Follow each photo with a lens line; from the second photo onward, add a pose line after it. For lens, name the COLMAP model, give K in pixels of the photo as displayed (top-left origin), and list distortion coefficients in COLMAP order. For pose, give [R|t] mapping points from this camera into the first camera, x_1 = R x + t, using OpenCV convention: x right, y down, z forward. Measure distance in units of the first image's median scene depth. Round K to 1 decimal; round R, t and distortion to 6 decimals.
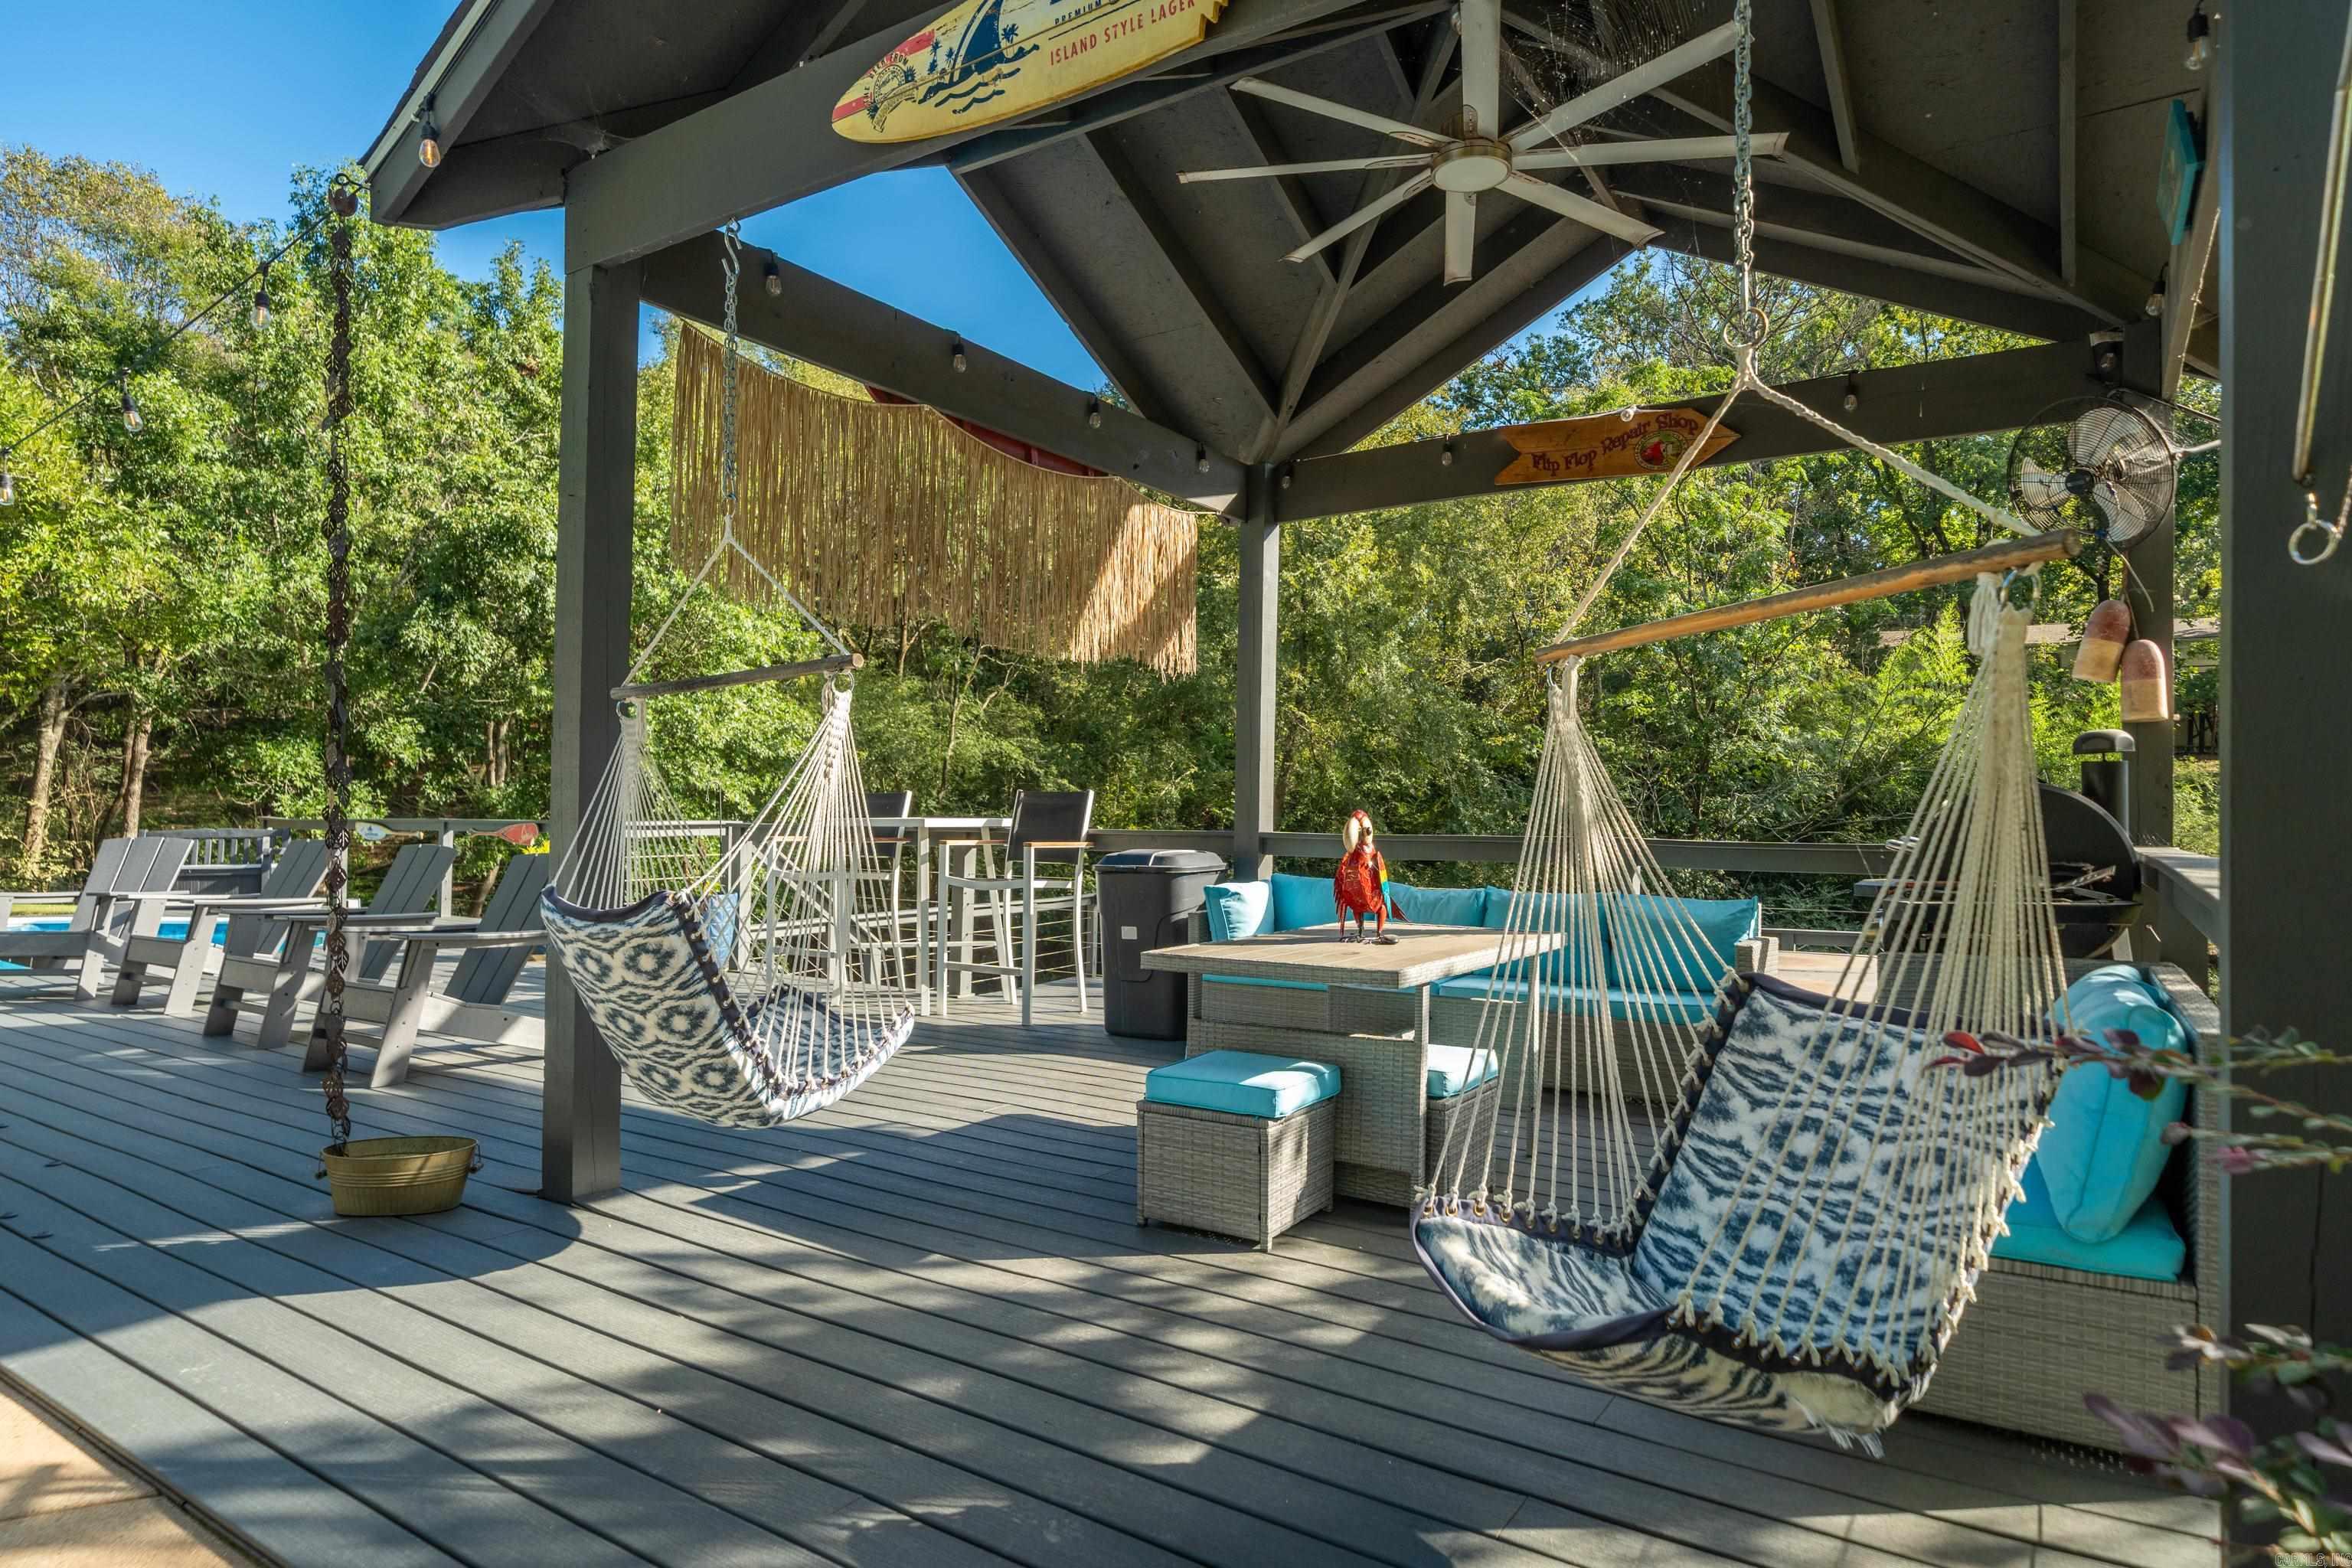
lens RADIAL K [[1327.3, 0, 1176.0], [0, 1327.3, 784.0], [0, 0, 1]] dist [0.003736, -0.000374]
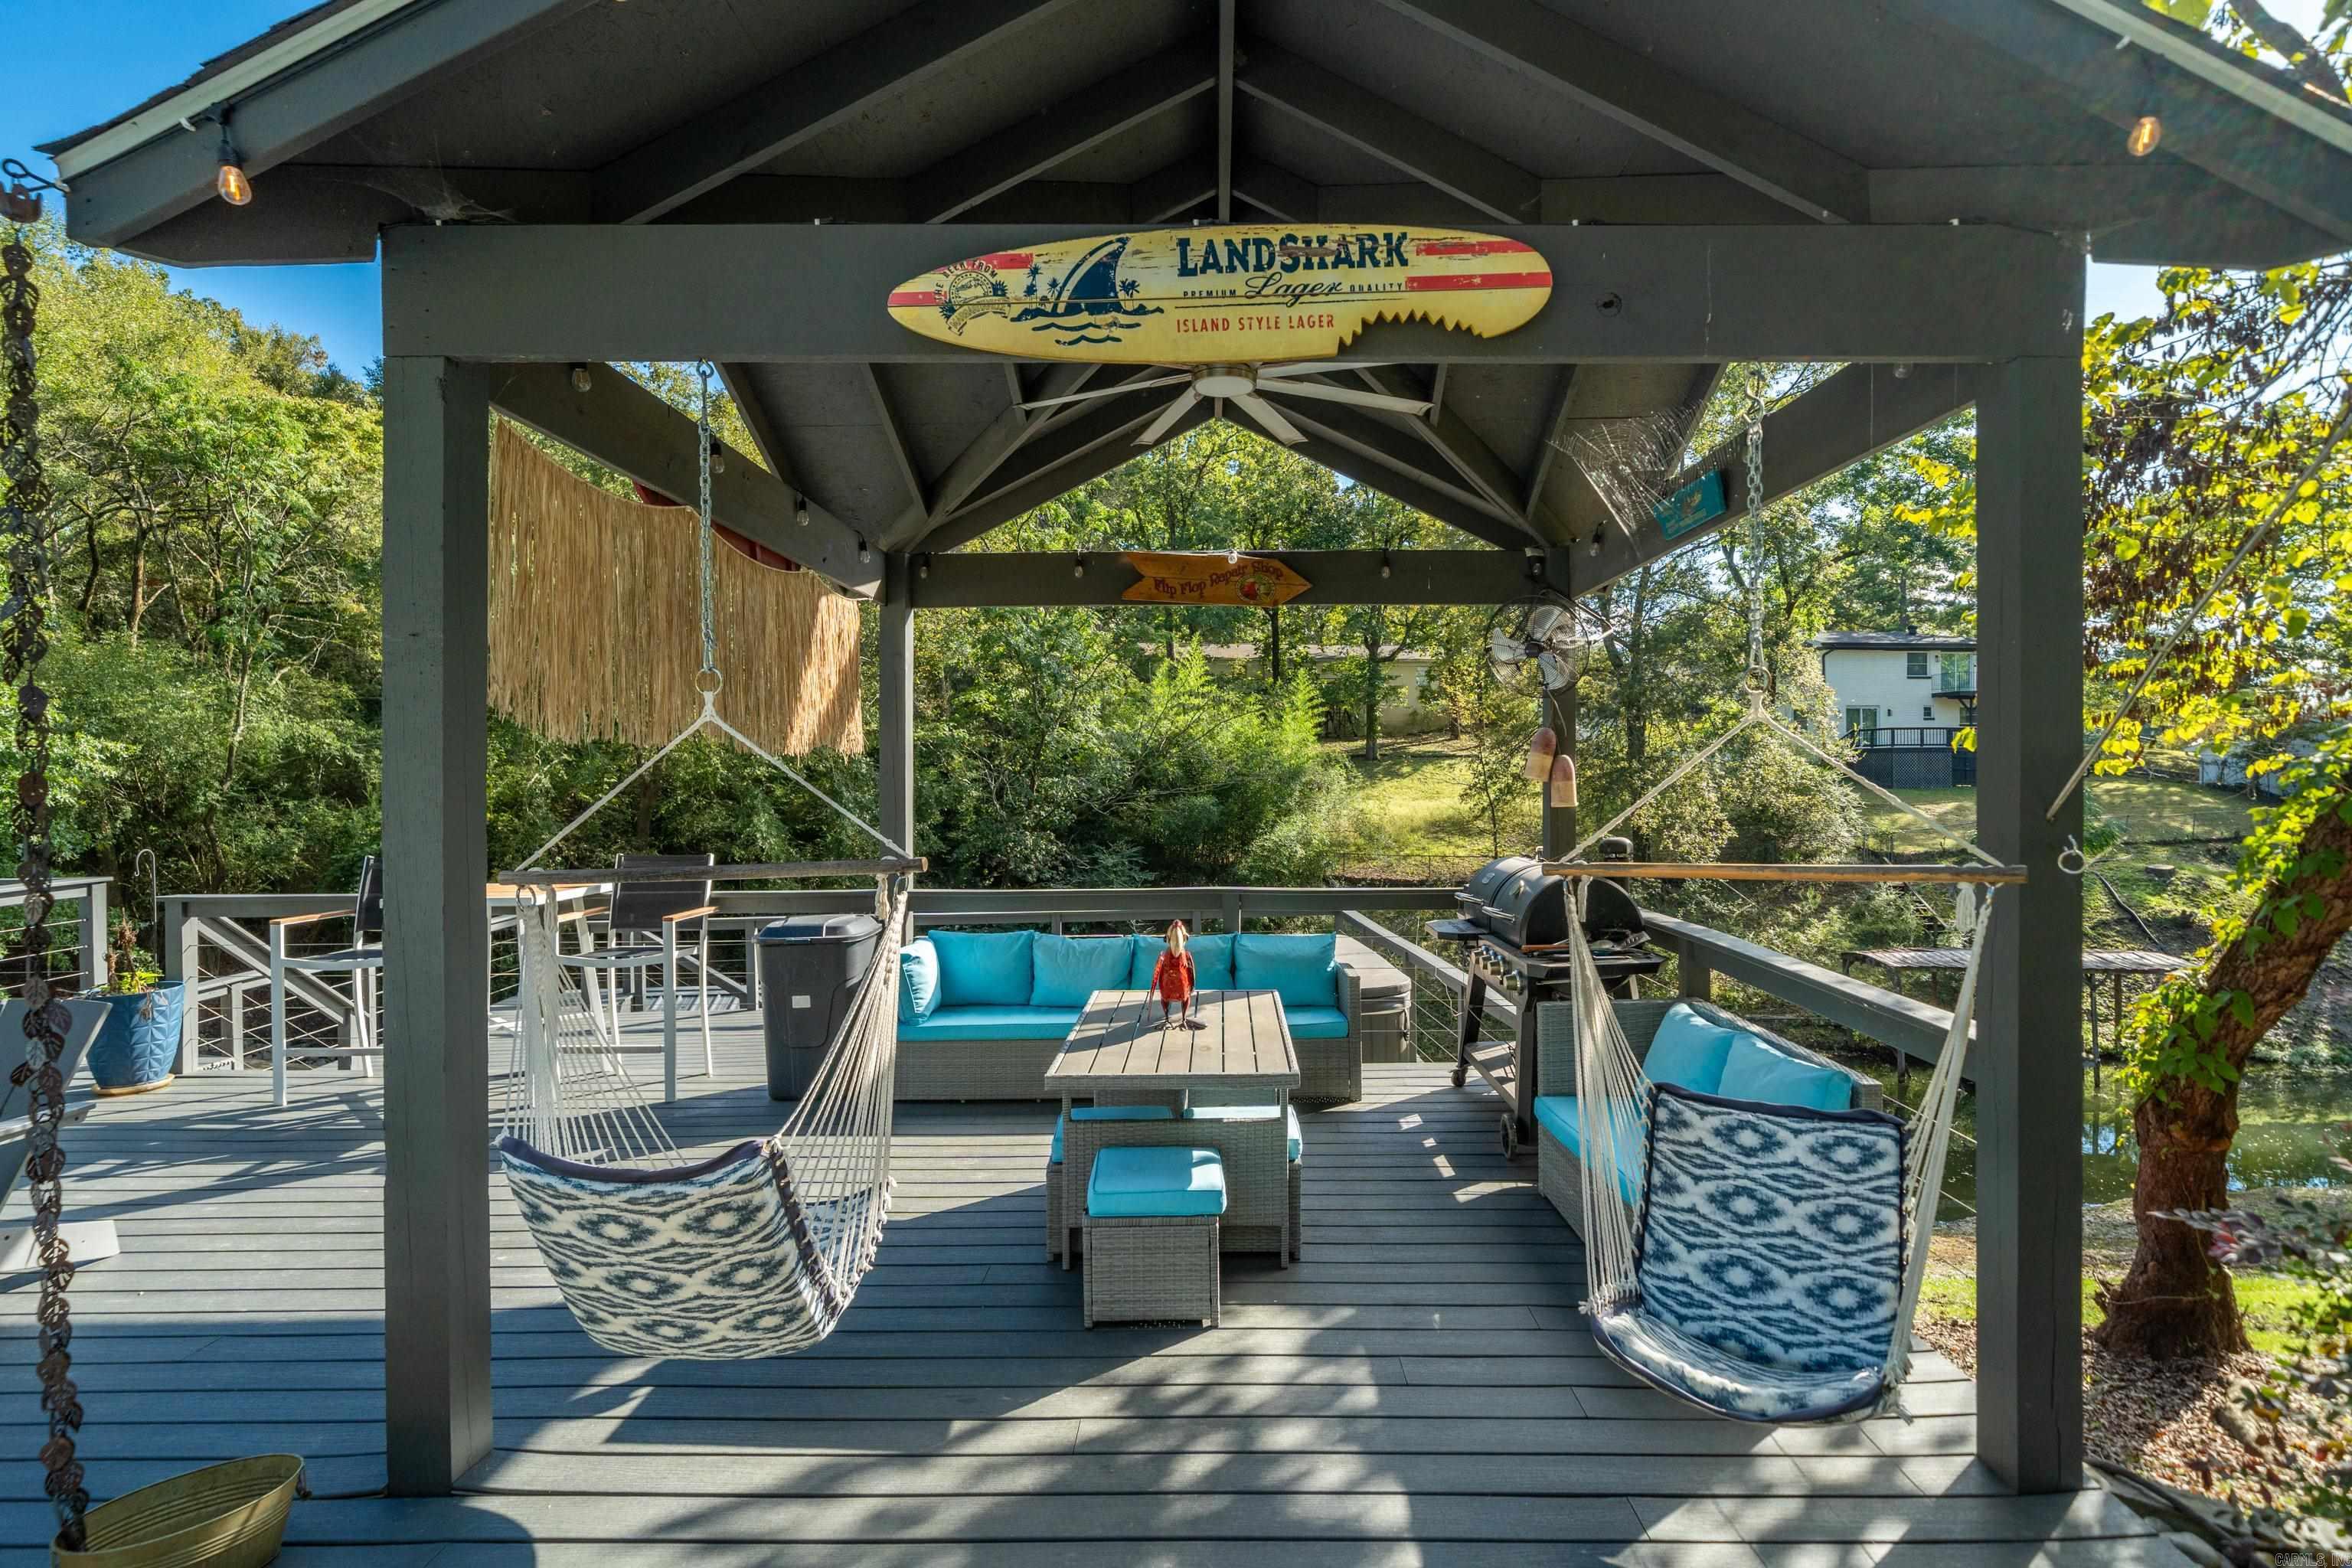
lens RADIAL K [[1130.5, 0, 1211.1], [0, 1130.5, 783.1], [0, 0, 1]] dist [-0.000169, 0.001752]
pose [[0.835476, -0.020080, 0.549160, -0.514077], [0.003479, 0.999505, 0.031254, -0.176723], [-0.549516, -0.024202, 0.835133, 0.179578]]
